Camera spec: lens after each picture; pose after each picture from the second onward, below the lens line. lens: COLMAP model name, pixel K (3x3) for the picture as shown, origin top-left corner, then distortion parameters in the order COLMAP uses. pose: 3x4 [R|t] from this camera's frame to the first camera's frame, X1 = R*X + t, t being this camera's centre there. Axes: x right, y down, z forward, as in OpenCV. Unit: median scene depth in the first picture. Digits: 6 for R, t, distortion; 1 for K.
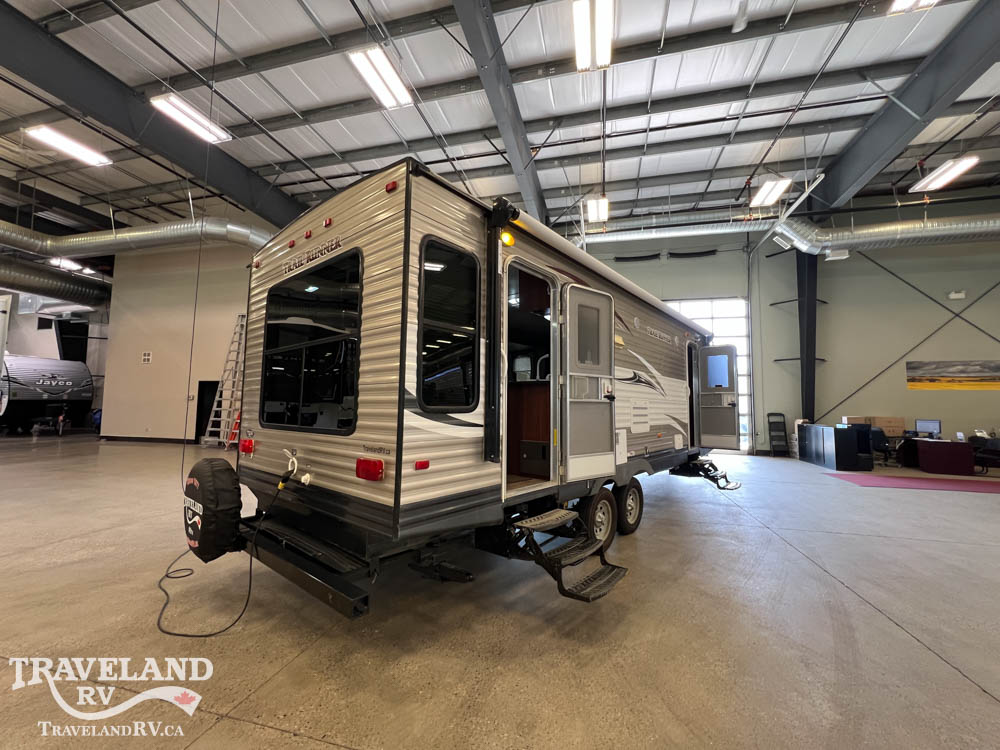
lens RADIAL K [[400.2, 0, 497.7], [0, 400.2, 372.4], [0, 0, 1]] dist [-0.000532, -0.000056]
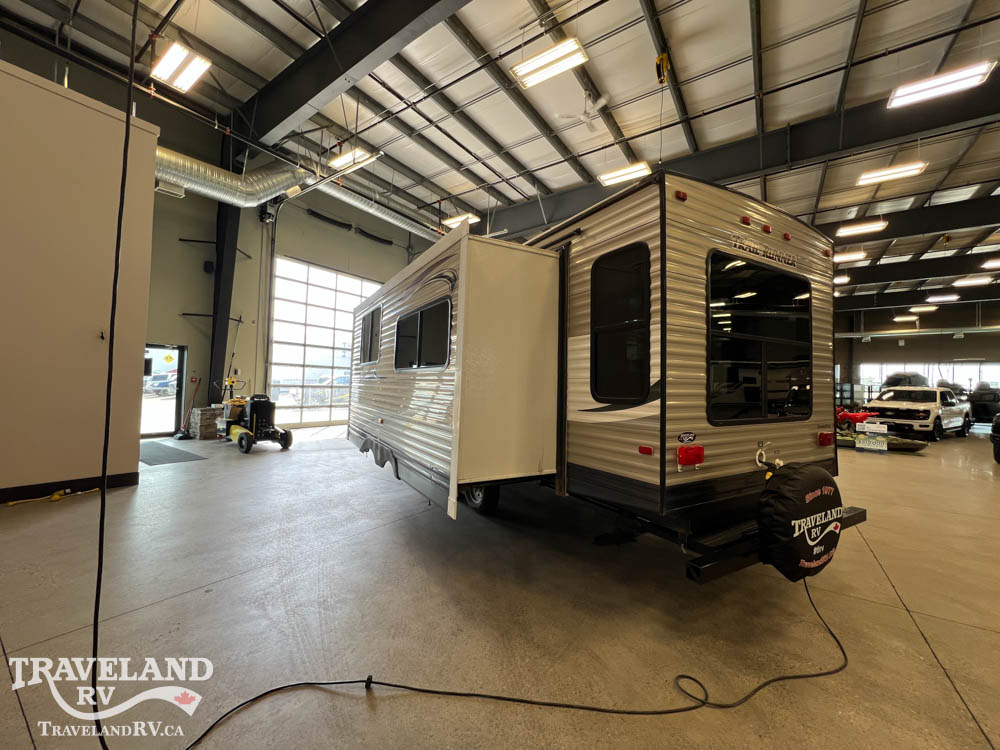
lens RADIAL K [[400.2, 0, 497.7], [0, 400.2, 372.4], [0, 0, 1]] dist [-0.000532, -0.000056]
pose [[0.340197, 0.016983, 0.940201, -0.544029], [-0.092341, 0.995608, 0.015428, 0.019483], [-0.935809, -0.092067, 0.340271, 0.413805]]
